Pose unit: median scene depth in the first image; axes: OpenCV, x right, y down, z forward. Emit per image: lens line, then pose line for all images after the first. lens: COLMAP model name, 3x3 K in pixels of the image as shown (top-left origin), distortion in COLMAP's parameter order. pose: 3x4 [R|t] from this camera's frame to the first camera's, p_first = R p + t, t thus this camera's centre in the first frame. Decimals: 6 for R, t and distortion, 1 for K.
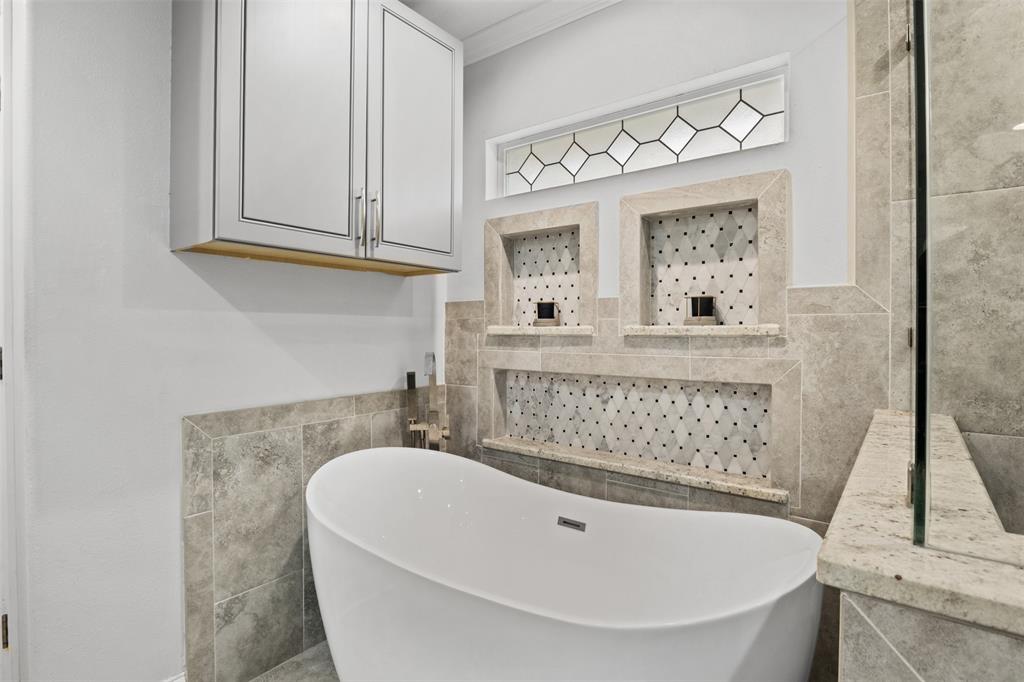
lens RADIAL K [[511.8, 0, 506.0], [0, 511.8, 334.3], [0, 0, 1]] dist [-0.000951, -0.003562]
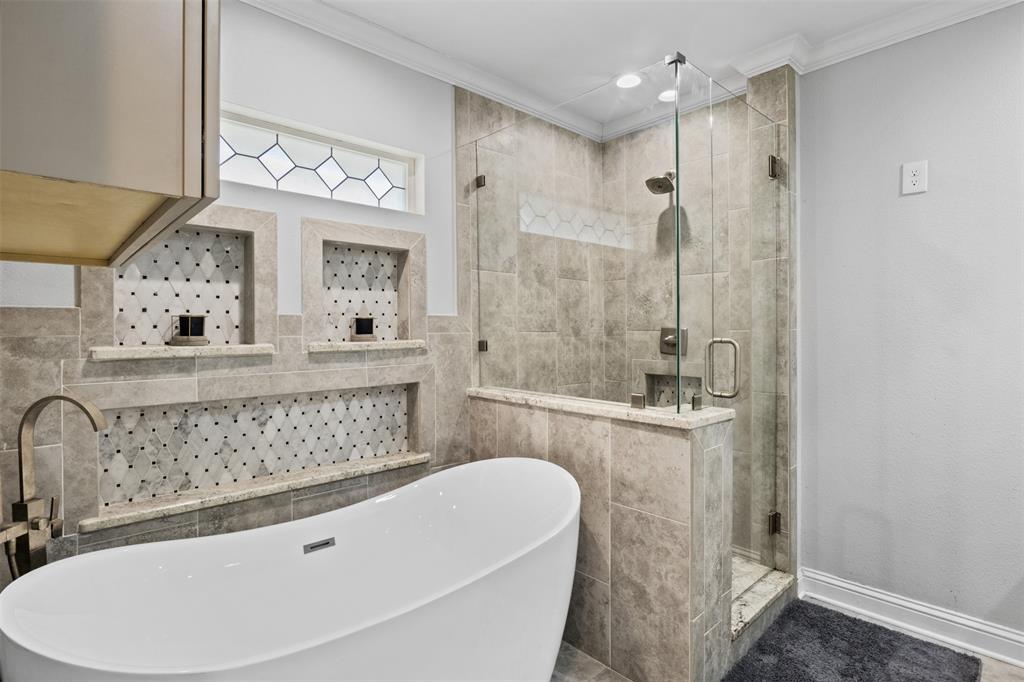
lens RADIAL K [[511.8, 0, 503.1], [0, 511.8, 335.6], [0, 0, 1]] dist [-0.000951, -0.003562]
pose [[0.178889, -0.011994, 0.983796, -0.705824], [0.017761, 0.999802, 0.008960, -0.033531], [-0.983709, 0.015870, 0.179067, 0.426388]]
